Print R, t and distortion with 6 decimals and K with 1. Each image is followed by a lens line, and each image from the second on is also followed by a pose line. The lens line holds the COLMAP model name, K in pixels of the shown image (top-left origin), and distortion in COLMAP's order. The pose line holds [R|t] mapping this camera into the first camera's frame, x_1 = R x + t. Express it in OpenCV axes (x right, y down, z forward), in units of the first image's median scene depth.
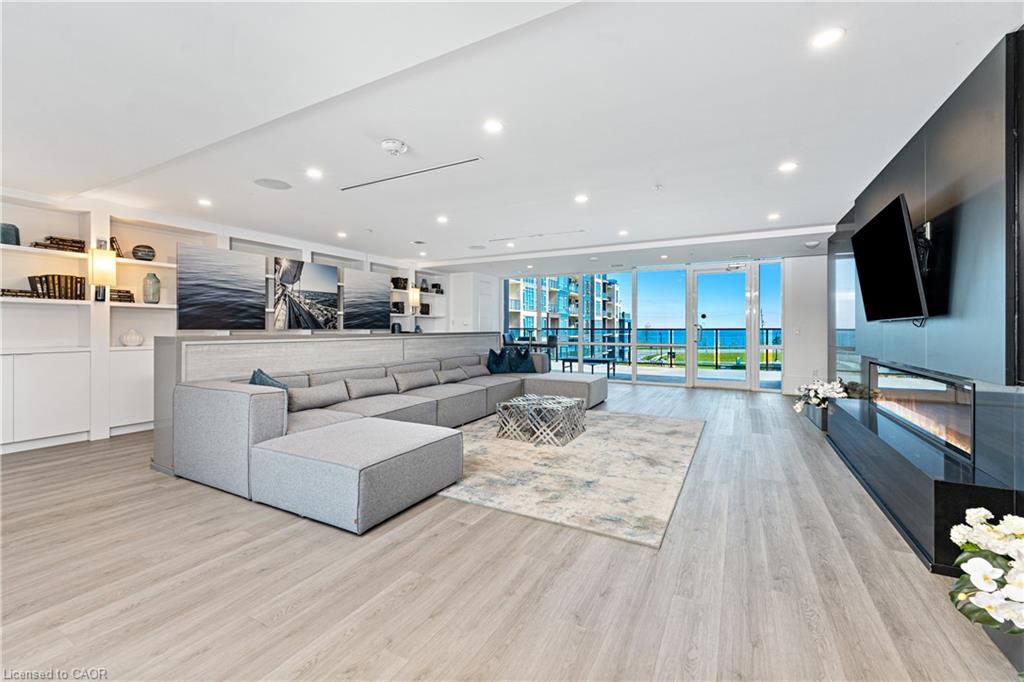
lens RADIAL K [[417.5, 0, 521.9], [0, 417.5, 294.7], [0, 0, 1]] dist [0.002045, -0.000730]
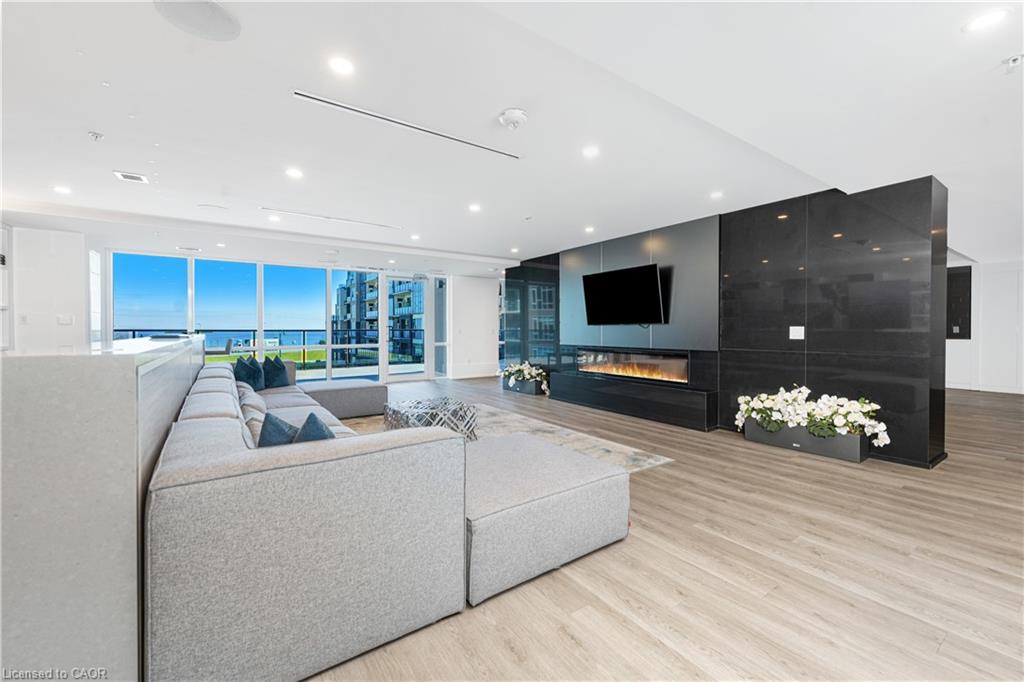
lens RADIAL K [[417.5, 0, 495.1], [0, 417.5, 331.0], [0, 0, 1]] dist [0.002045, -0.000730]
pose [[0.463231, -0.005514, 0.886220, -1.324961], [-0.068449, 0.996771, 0.041980, 0.059242], [-0.883590, -0.080107, 0.461358, 0.803567]]
